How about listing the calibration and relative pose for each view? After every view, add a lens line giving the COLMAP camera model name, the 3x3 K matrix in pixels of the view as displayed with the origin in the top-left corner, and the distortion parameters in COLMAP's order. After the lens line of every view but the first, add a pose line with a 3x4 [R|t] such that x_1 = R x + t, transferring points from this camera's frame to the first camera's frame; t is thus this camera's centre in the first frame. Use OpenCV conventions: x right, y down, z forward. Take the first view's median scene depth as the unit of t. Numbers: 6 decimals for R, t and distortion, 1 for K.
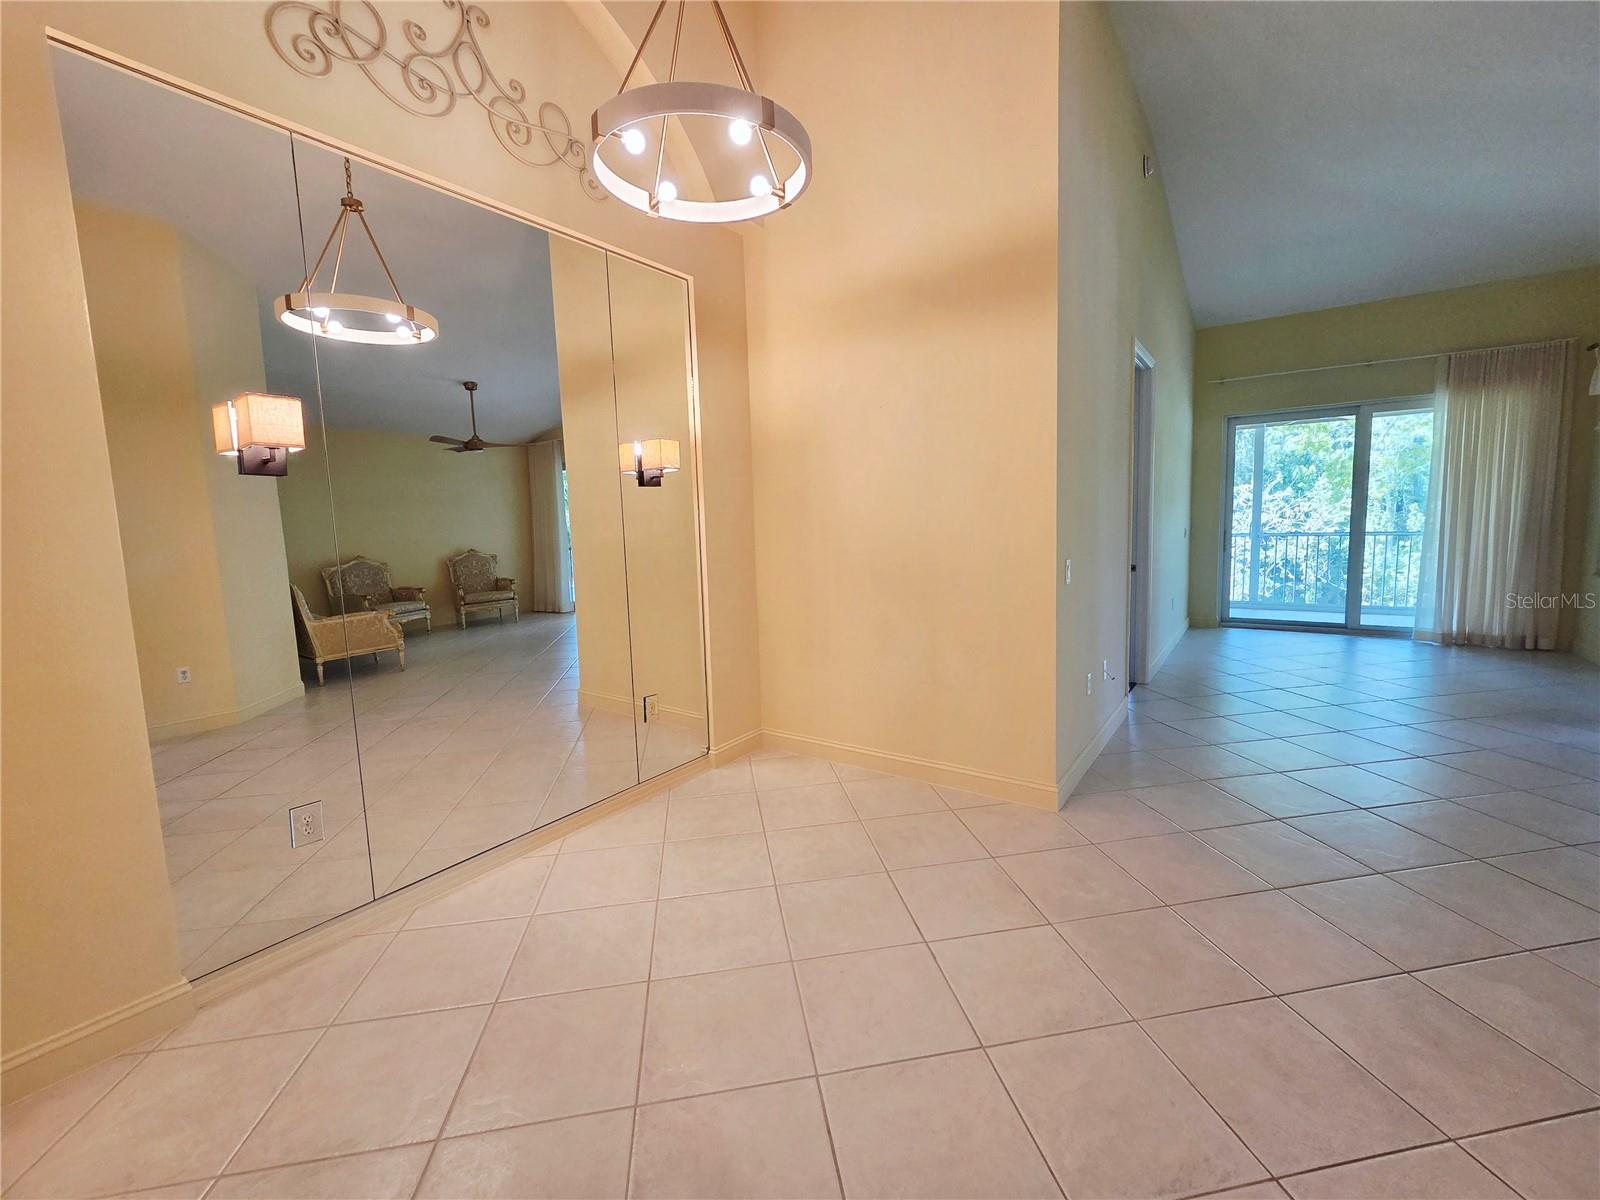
lens RADIAL K [[657.9, 0, 810.6], [0, 657.9, 585.5], [0, 0, 1]] dist [0.002007, 0.000357]
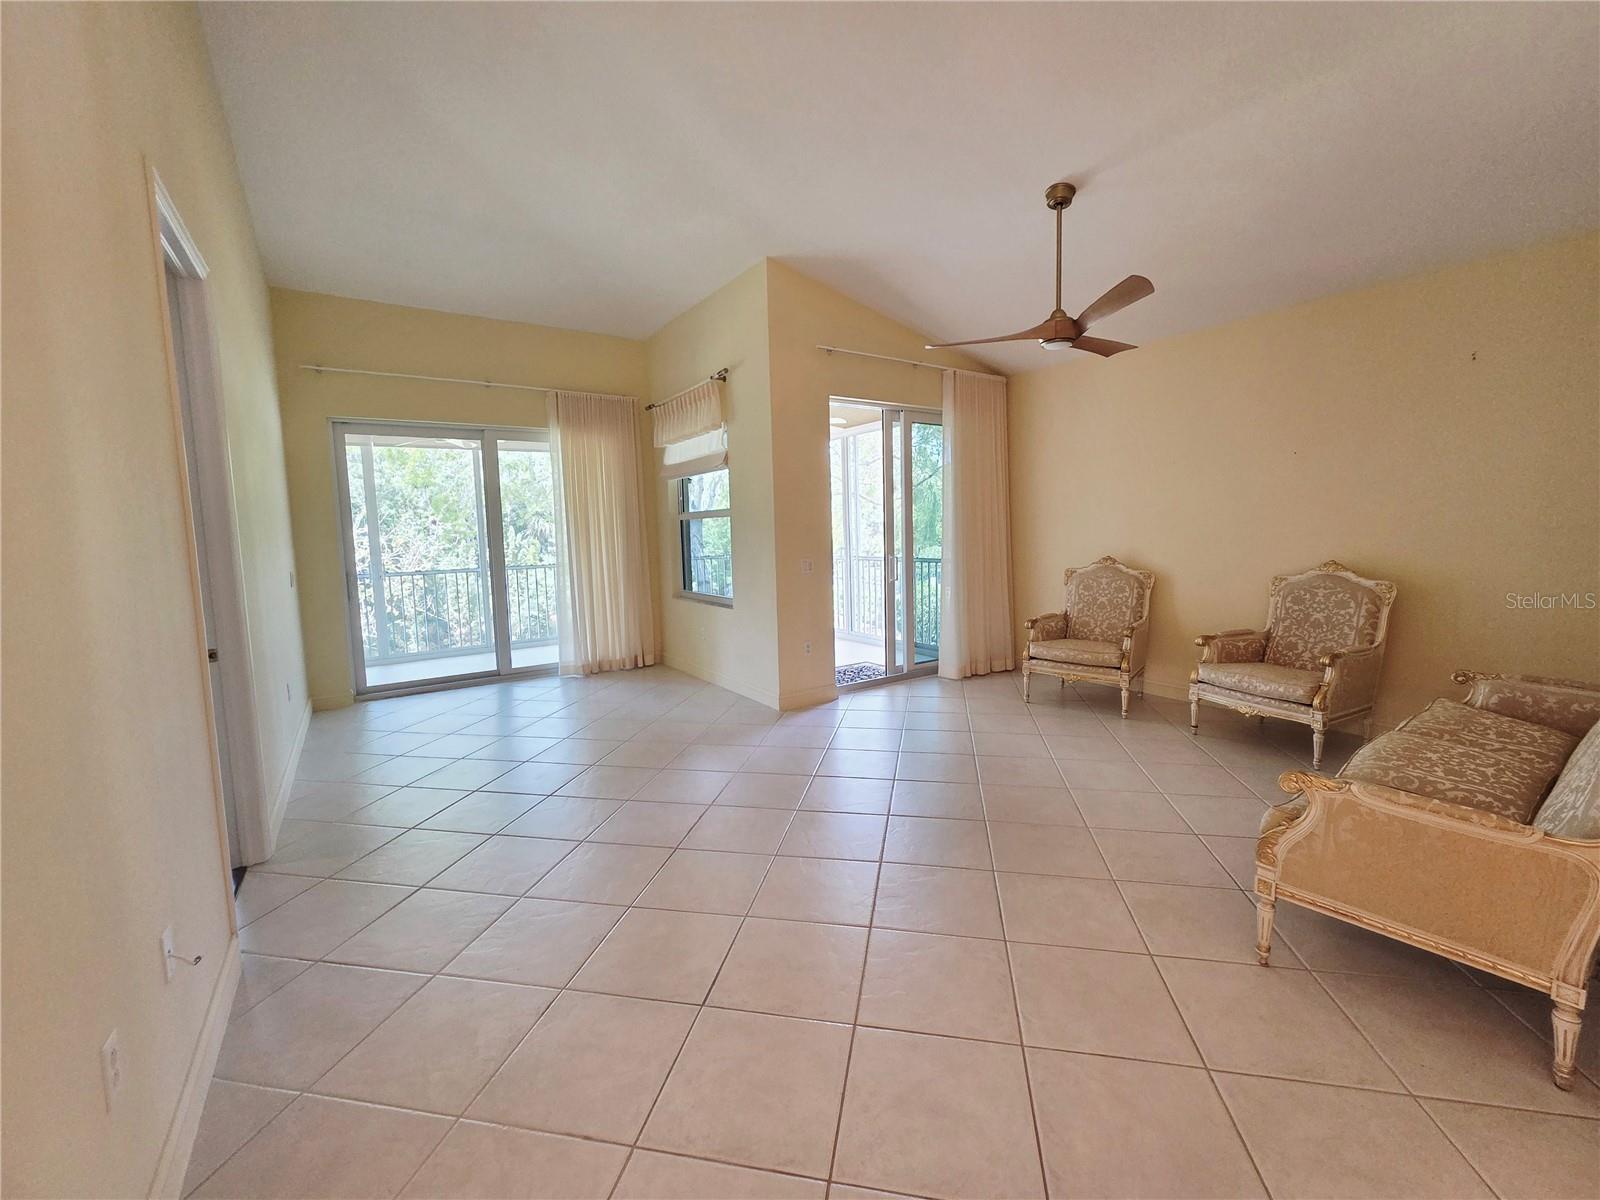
lens RADIAL K [[657.9, 0, 808.7], [0, 657.9, 587.3], [0, 0, 1]] dist [0.002007, 0.000357]
pose [[0.354706, -0.063688, 0.932806, 0.156117], [0.111297, 0.993460, 0.025508, -0.037297], [-0.928330, 0.094771, 0.359475, 0.329705]]
